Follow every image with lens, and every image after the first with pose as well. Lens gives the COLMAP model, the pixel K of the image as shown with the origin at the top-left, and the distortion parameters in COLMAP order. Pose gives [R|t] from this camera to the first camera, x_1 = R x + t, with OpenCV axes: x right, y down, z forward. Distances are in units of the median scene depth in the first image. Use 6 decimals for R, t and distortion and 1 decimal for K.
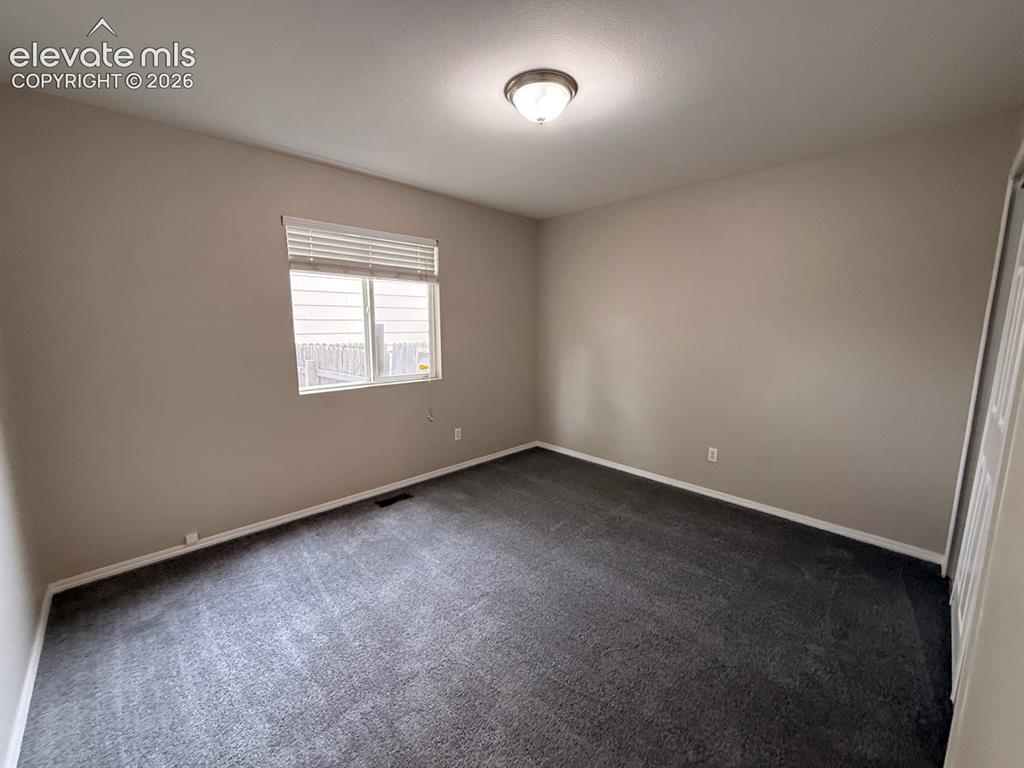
lens RADIAL K [[406.5, 0, 510.6], [0, 406.5, 387.5], [0, 0, 1]] dist [0.002313, -0.000287]
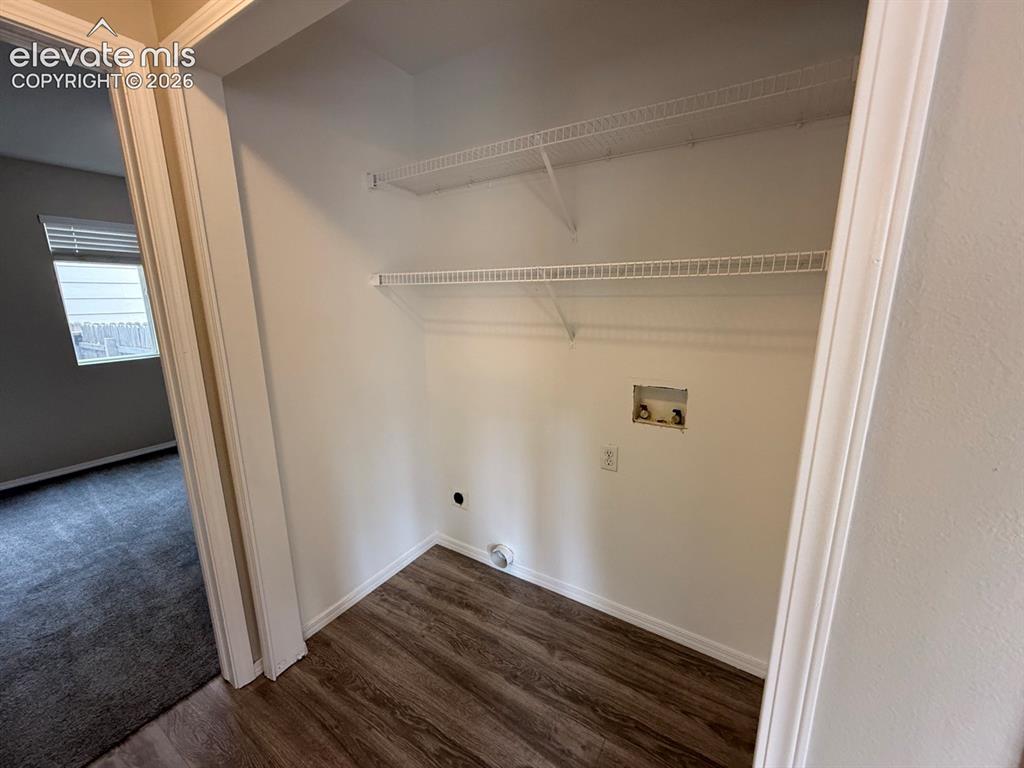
lens RADIAL K [[406.5, 0, 506.5], [0, 406.5, 384.2], [0, 0, 1]] dist [0.002313, -0.000287]
pose [[0.973263, -0.069275, 0.218997, 0.466696], [0.055342, 0.996071, 0.069136, 0.061100], [-0.222926, -0.055168, 0.973273, -0.480057]]
